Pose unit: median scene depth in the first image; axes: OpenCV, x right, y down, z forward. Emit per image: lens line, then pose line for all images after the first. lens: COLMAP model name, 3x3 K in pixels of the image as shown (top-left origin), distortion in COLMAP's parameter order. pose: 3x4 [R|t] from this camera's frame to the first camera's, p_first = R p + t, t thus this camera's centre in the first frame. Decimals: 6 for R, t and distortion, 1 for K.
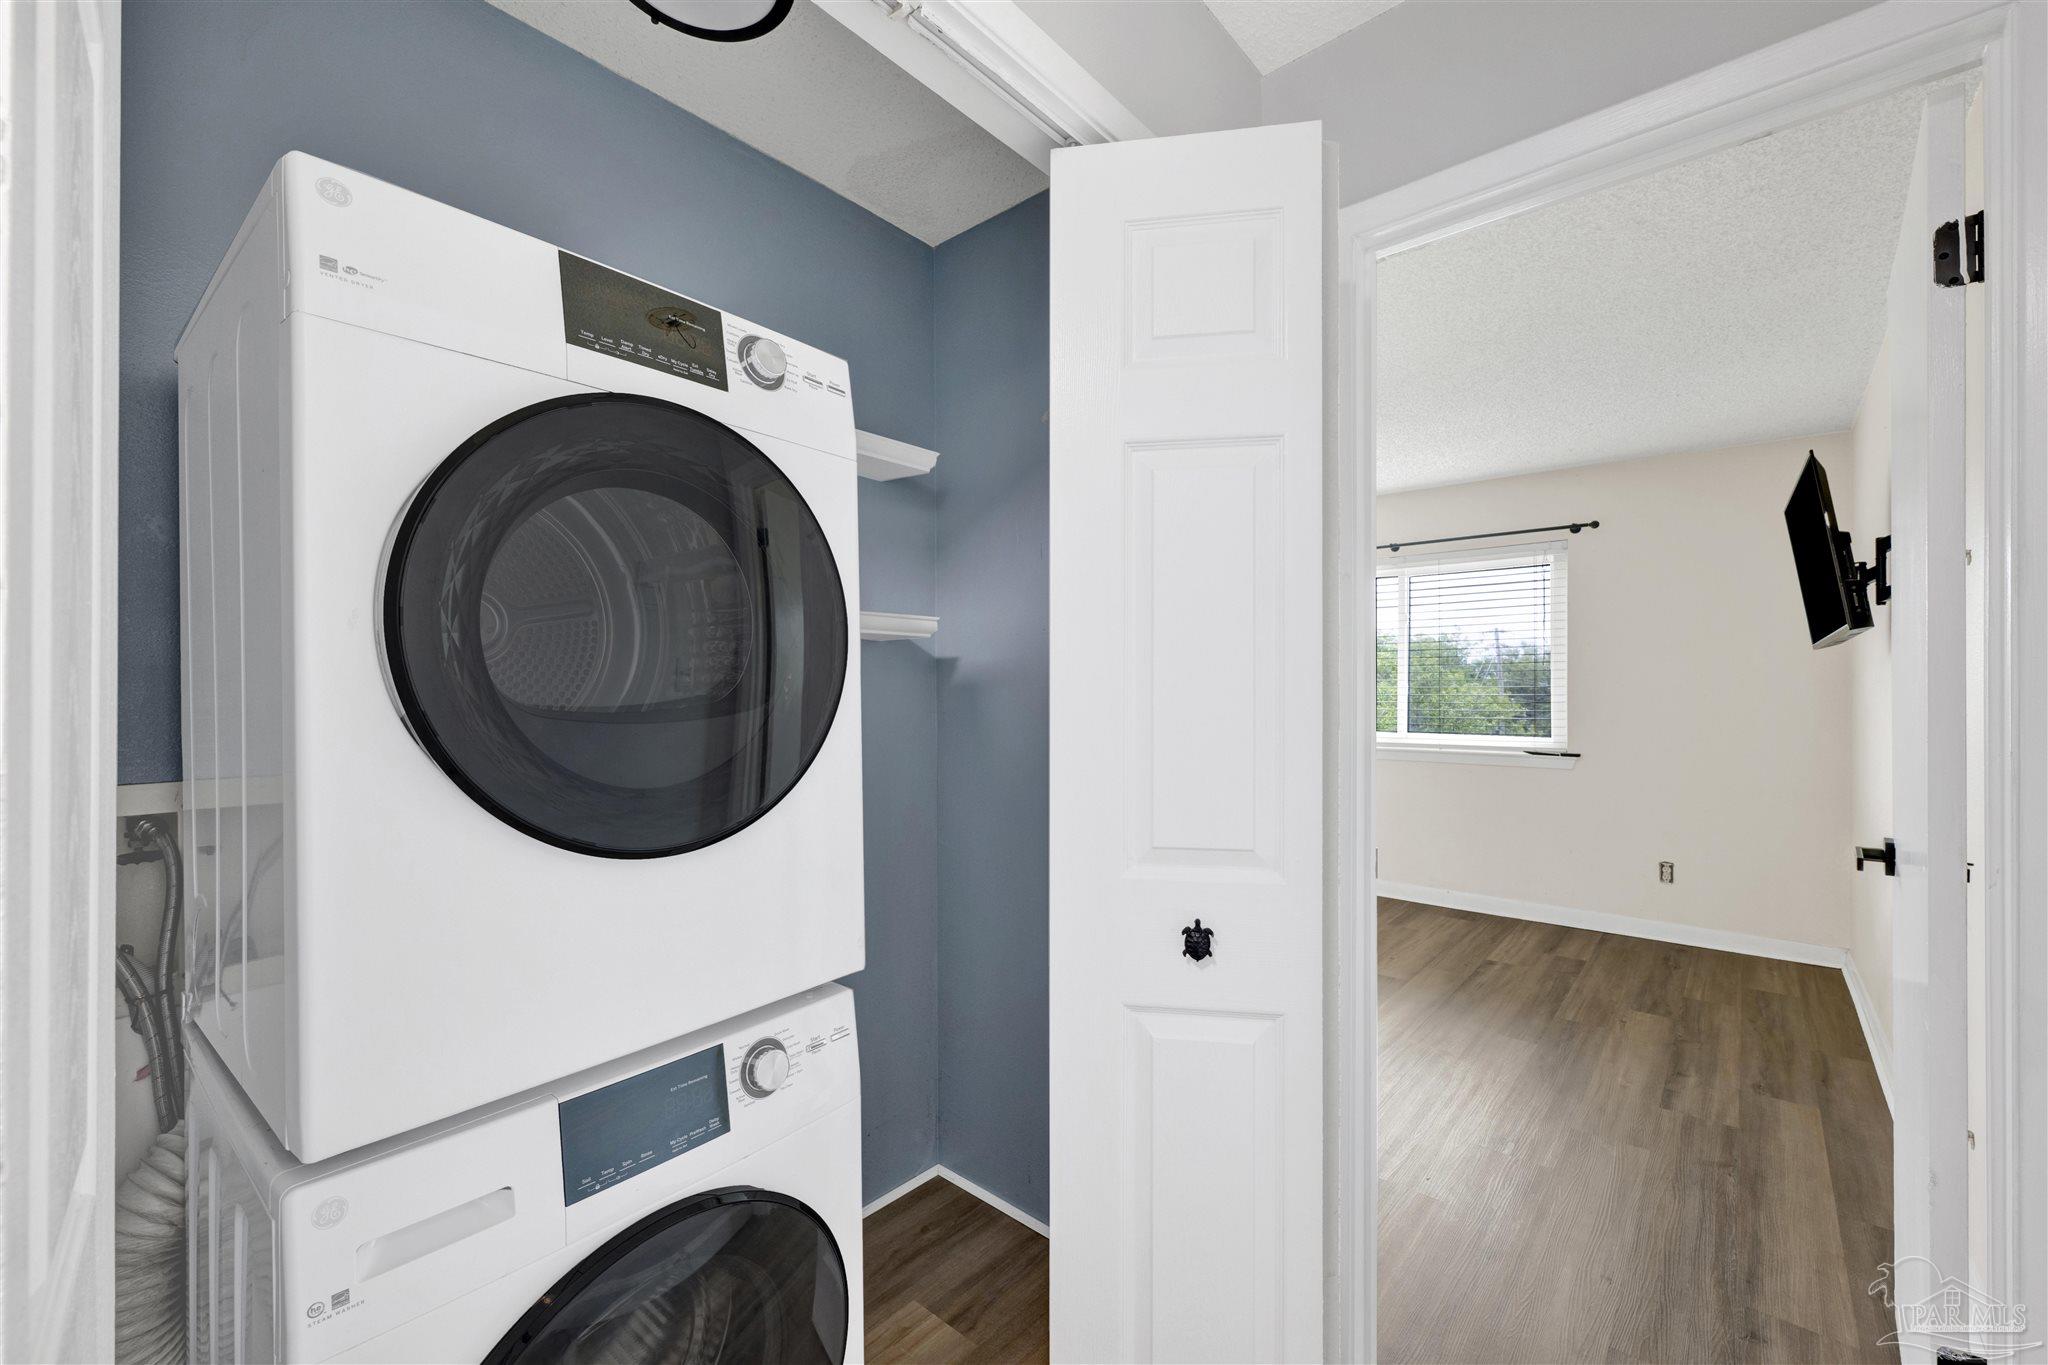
lens RADIAL K [[856.1, 0, 1030.5], [0, 856.1, 688.1], [0, 0, 1]] dist [0.001644, -0.000115]
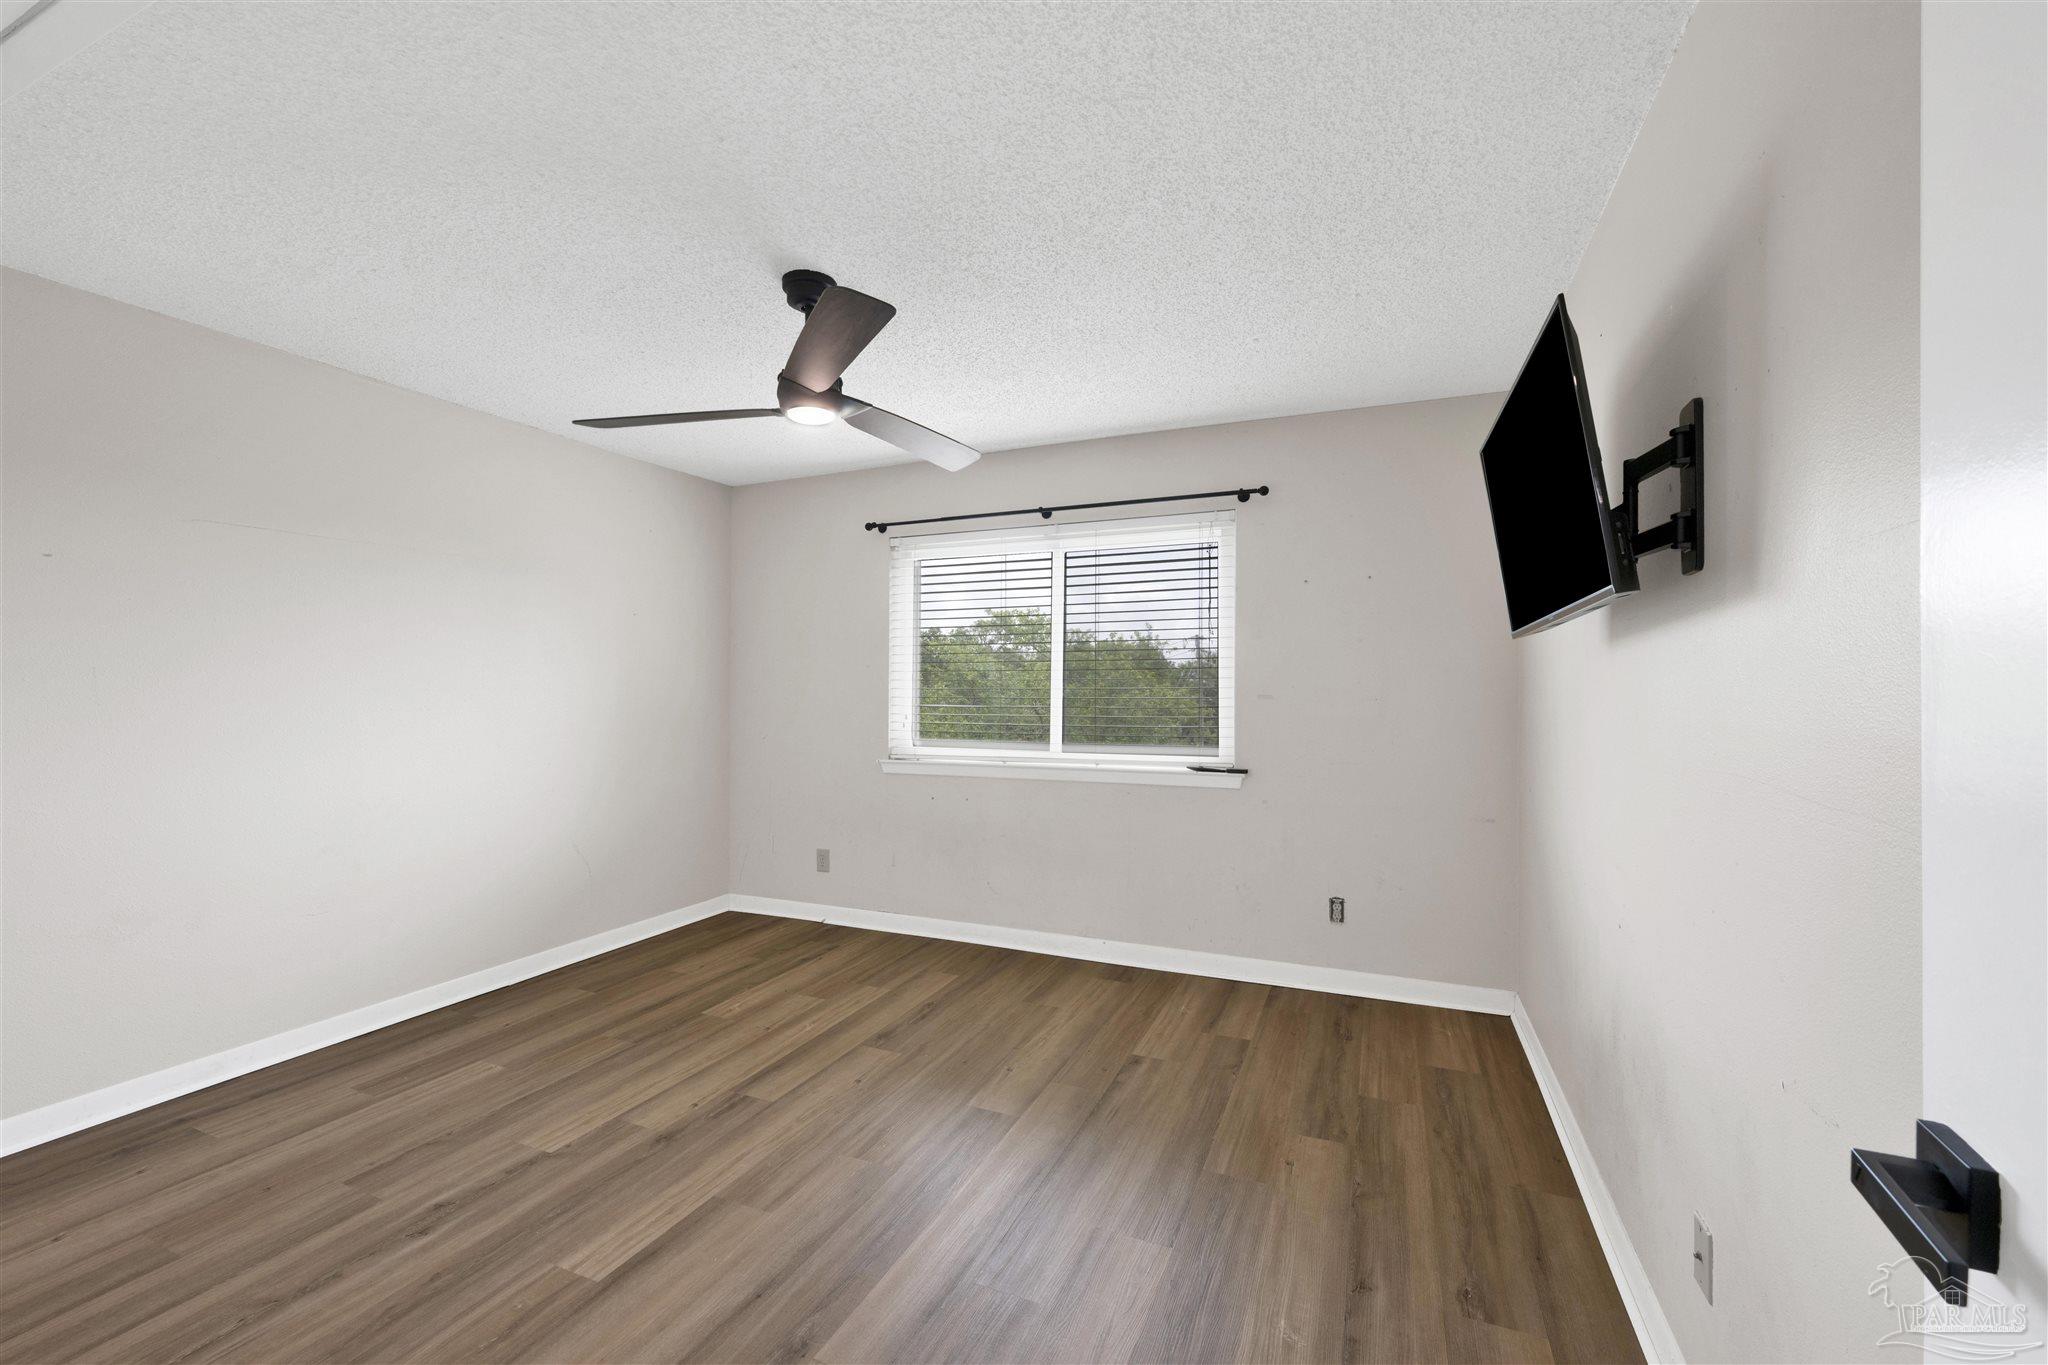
lens RADIAL K [[856.1, 0, 1016.3], [0, 856.1, 685.5], [0, 0, 1]] dist [0.001644, -0.000115]
pose [[0.958536, 0.004217, 0.284939, 0.230806], [-0.003526, 0.999989, -0.002938, -0.000748], [-0.284948, 0.001811, 0.958541, 0.327189]]
